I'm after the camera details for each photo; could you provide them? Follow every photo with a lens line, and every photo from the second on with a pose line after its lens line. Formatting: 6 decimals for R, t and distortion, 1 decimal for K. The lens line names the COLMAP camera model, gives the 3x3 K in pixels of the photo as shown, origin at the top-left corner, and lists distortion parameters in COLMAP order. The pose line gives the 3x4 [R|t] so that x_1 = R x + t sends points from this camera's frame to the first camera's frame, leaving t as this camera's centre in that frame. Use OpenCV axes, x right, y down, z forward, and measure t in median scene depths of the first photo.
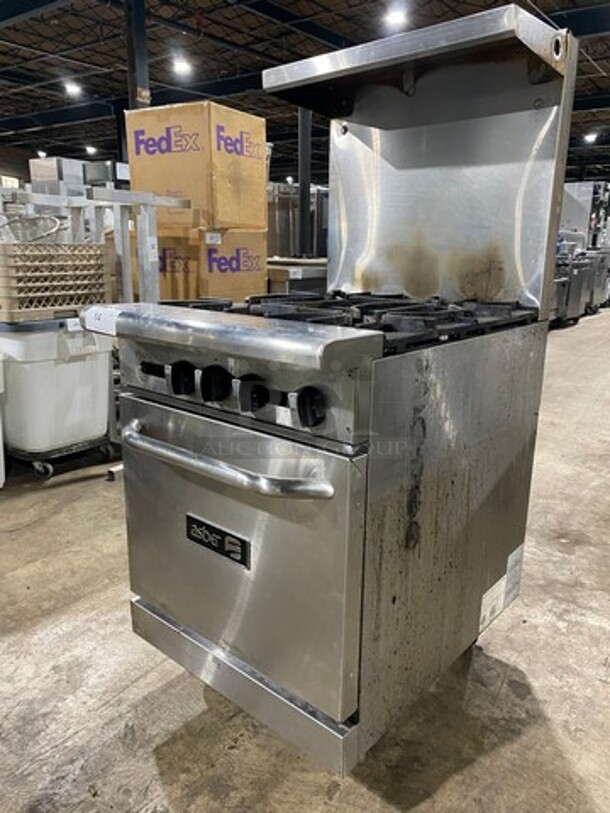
lens RADIAL K [[615.4, 0, 305.0], [0, 615.4, 406.5], [0, 0, 1]] dist [0.003911, 0.000529]
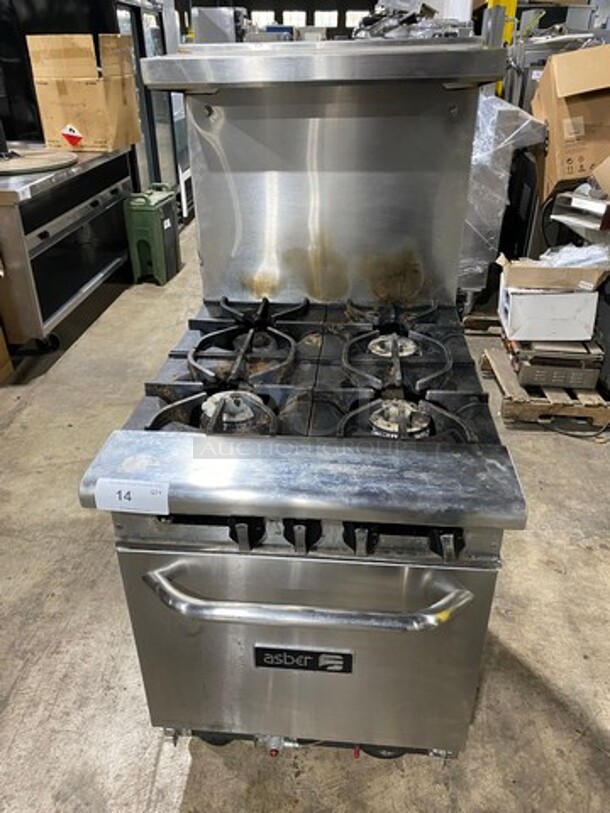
lens RADIAL K [[598.0, 0, 305.0], [0, 598.0, 406.5], [0, 0, 1]] dist [-0.003689, -0.000400]
pose [[0.835393, -0.315808, 0.449872, -0.283150], [0.165966, 0.925191, 0.341288, -0.309887], [-0.523998, -0.210446, 0.825311, 0.187129]]
